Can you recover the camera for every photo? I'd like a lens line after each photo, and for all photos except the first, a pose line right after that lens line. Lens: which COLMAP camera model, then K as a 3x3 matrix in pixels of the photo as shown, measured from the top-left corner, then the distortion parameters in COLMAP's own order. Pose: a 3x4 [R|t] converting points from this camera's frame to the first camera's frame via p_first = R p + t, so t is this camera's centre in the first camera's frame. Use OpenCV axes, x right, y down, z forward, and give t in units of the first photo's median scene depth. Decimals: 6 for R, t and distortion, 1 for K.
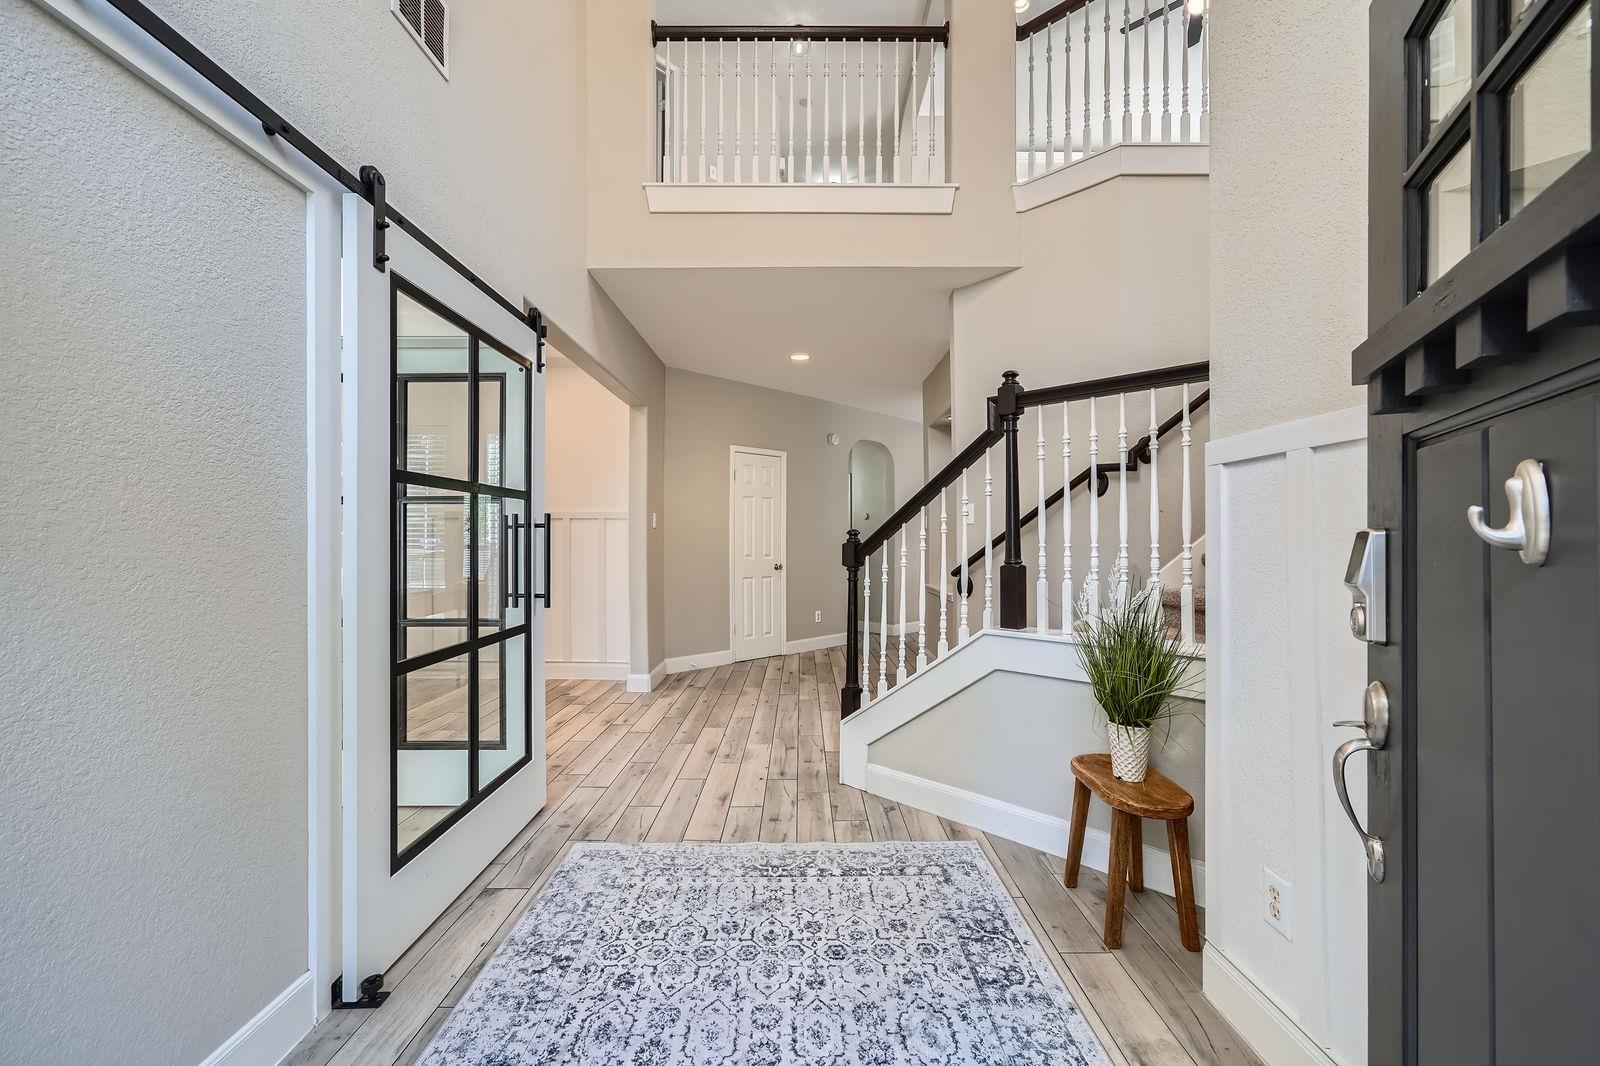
lens RADIAL K [[640.1, 0, 800.3], [0, 640.1, 538.4], [0, 0, 1]] dist [-0.012617, 0.005079]
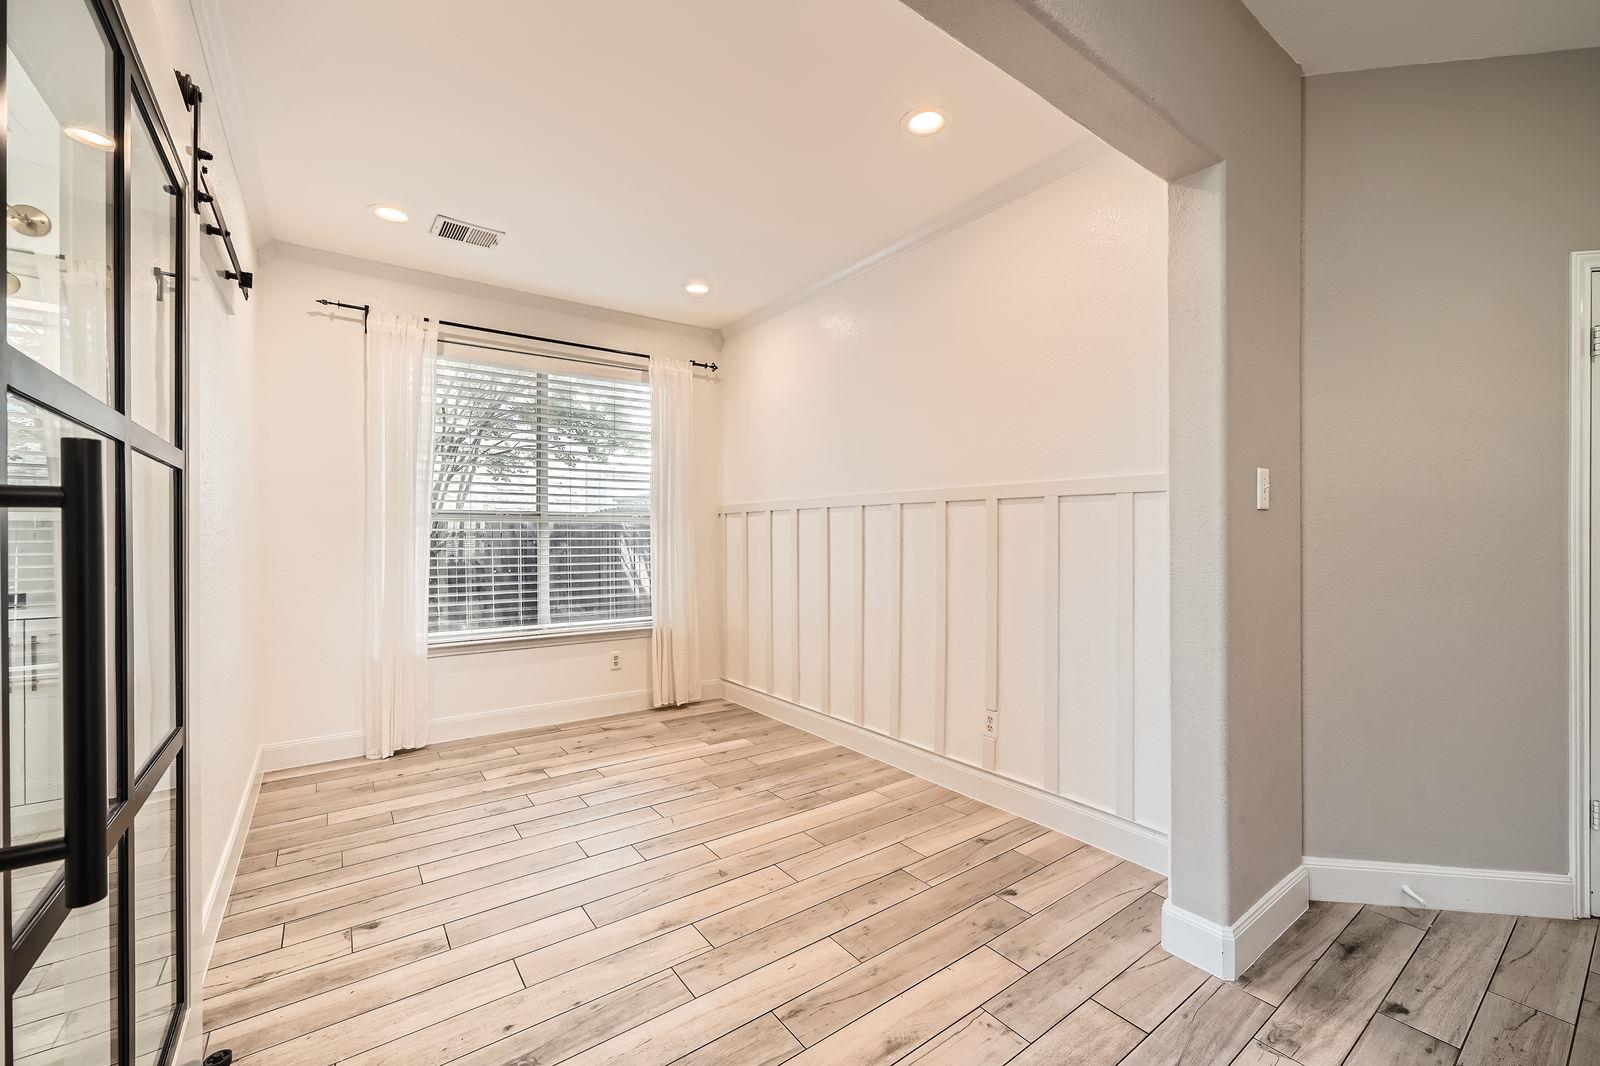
lens RADIAL K [[640.1, 0, 794.5], [0, 640.1, 537.3], [0, 0, 1]] dist [-0.012617, 0.005079]
pose [[0.578002, -0.005075, -0.816019, -0.085715], [0.005317, 0.999983, -0.002453, 0.000355], [0.816018, -0.002921, 0.578019, 0.570776]]
